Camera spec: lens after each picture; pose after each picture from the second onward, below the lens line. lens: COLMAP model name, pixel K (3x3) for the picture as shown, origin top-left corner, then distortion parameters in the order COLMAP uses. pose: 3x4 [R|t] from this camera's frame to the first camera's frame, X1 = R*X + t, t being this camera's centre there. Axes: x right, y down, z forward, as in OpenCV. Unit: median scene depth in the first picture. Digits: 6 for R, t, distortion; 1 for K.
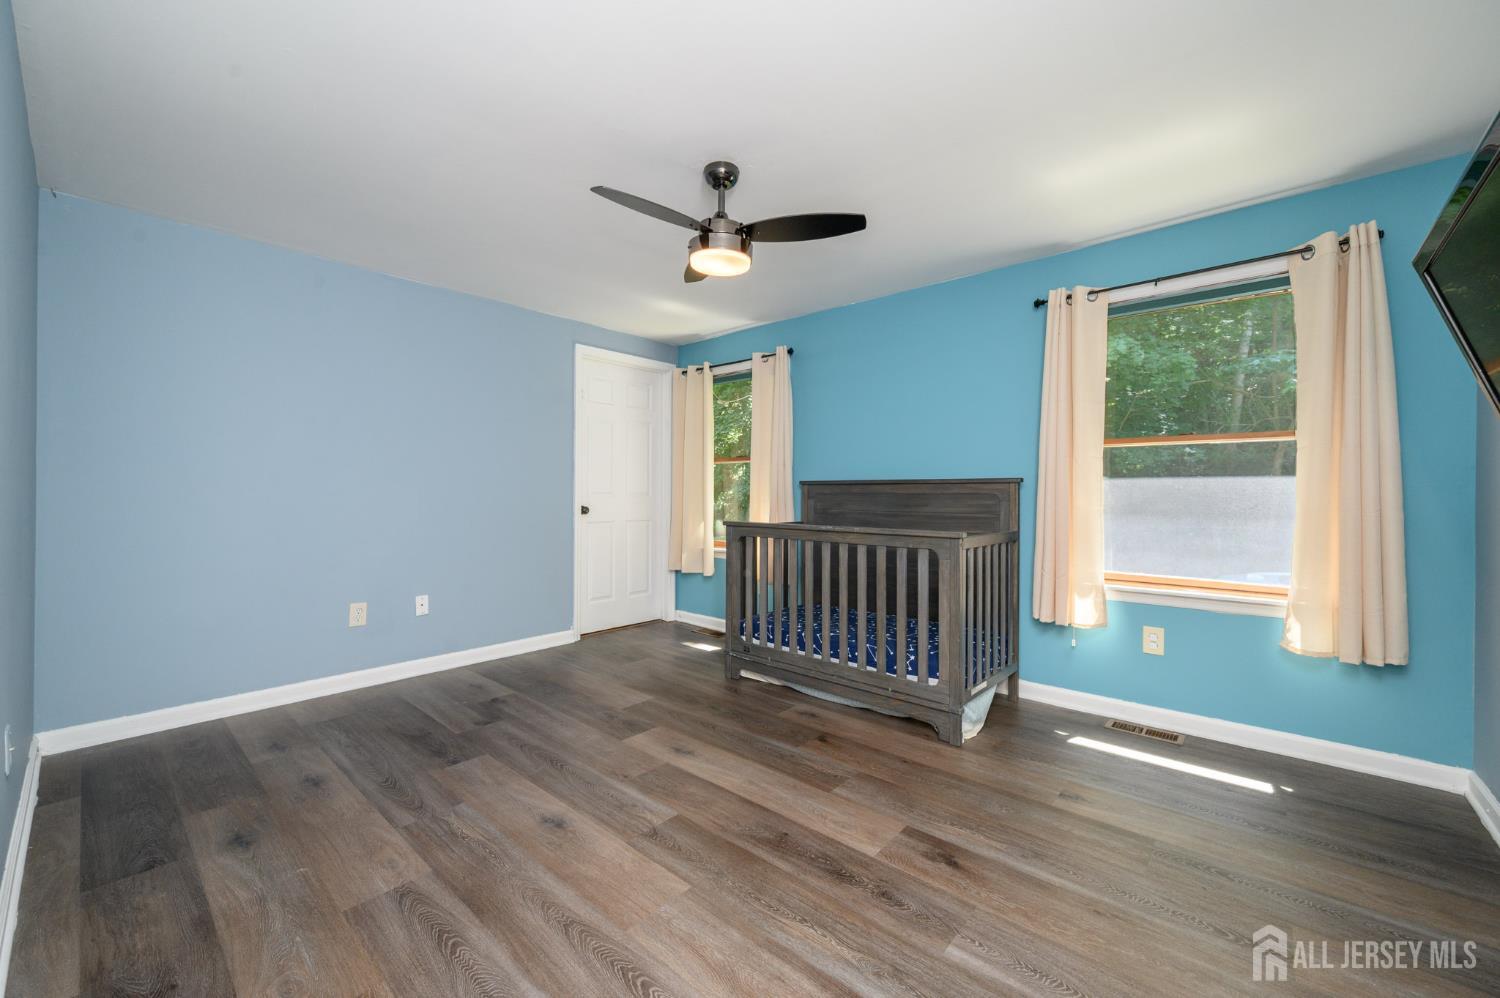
lens RADIAL K [[591.3, 0, 747.7], [0, 591.3, 492.3], [0, 0, 1]] dist [-0.000572, -0.000063]
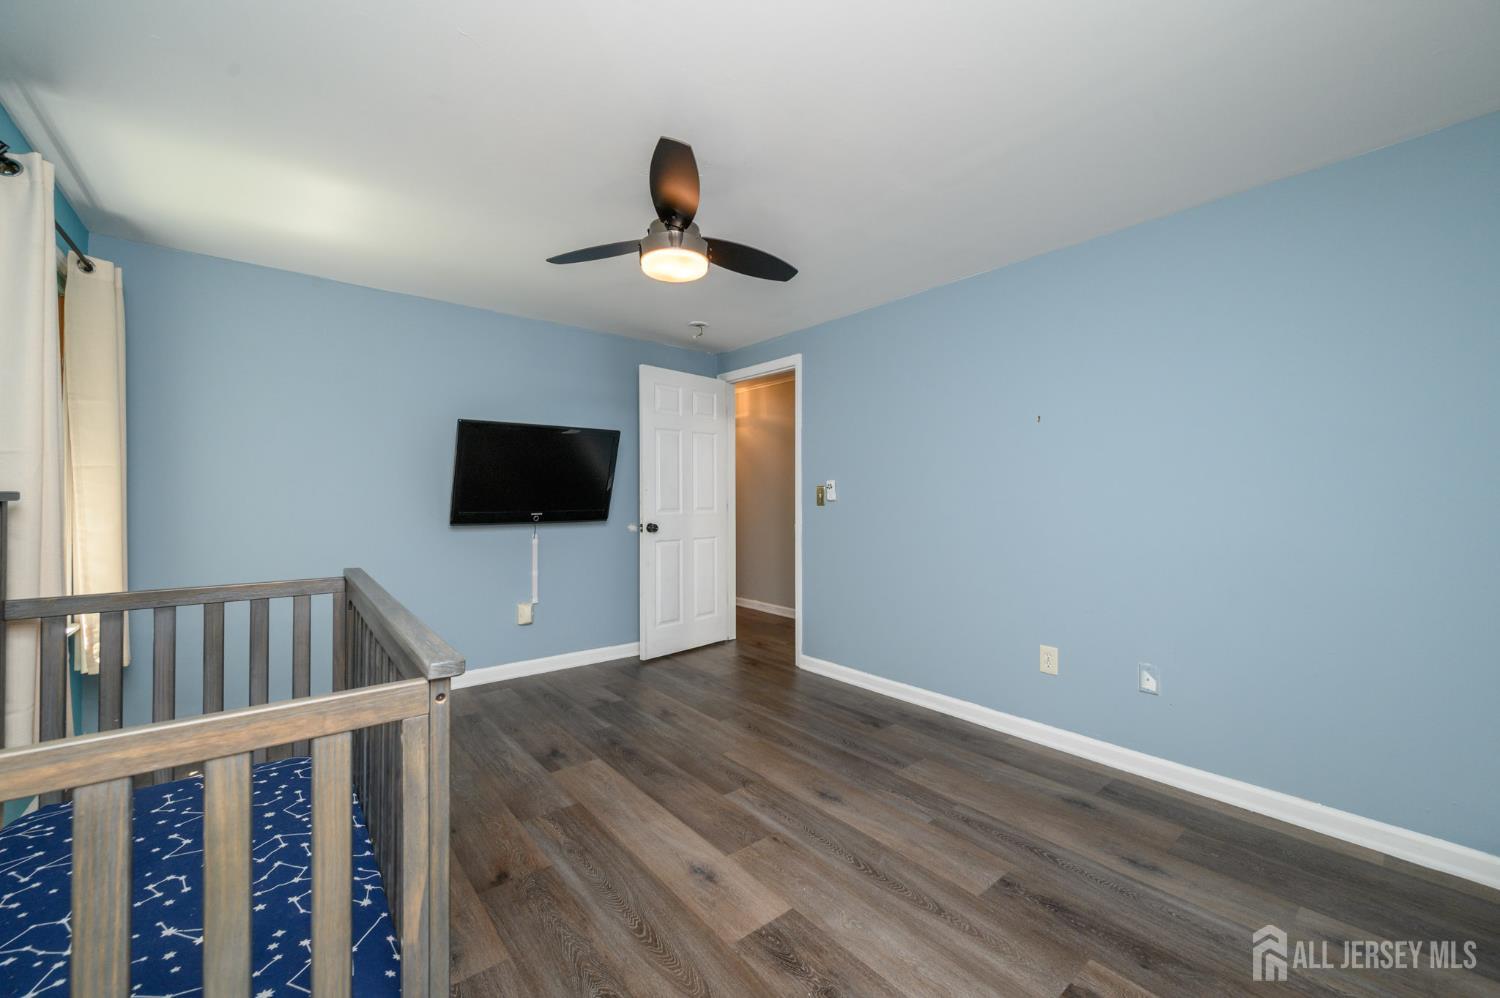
lens RADIAL K [[591.3, 0, 747.7], [0, 591.3, 492.3], [0, 0, 1]] dist [-0.000572, -0.000063]
pose [[-0.986802, -0.003853, 0.161887, -0.342117], [-0.005411, 0.999943, -0.009189, -0.034233], [-0.161842, -0.009944, -0.986767, 2.097338]]
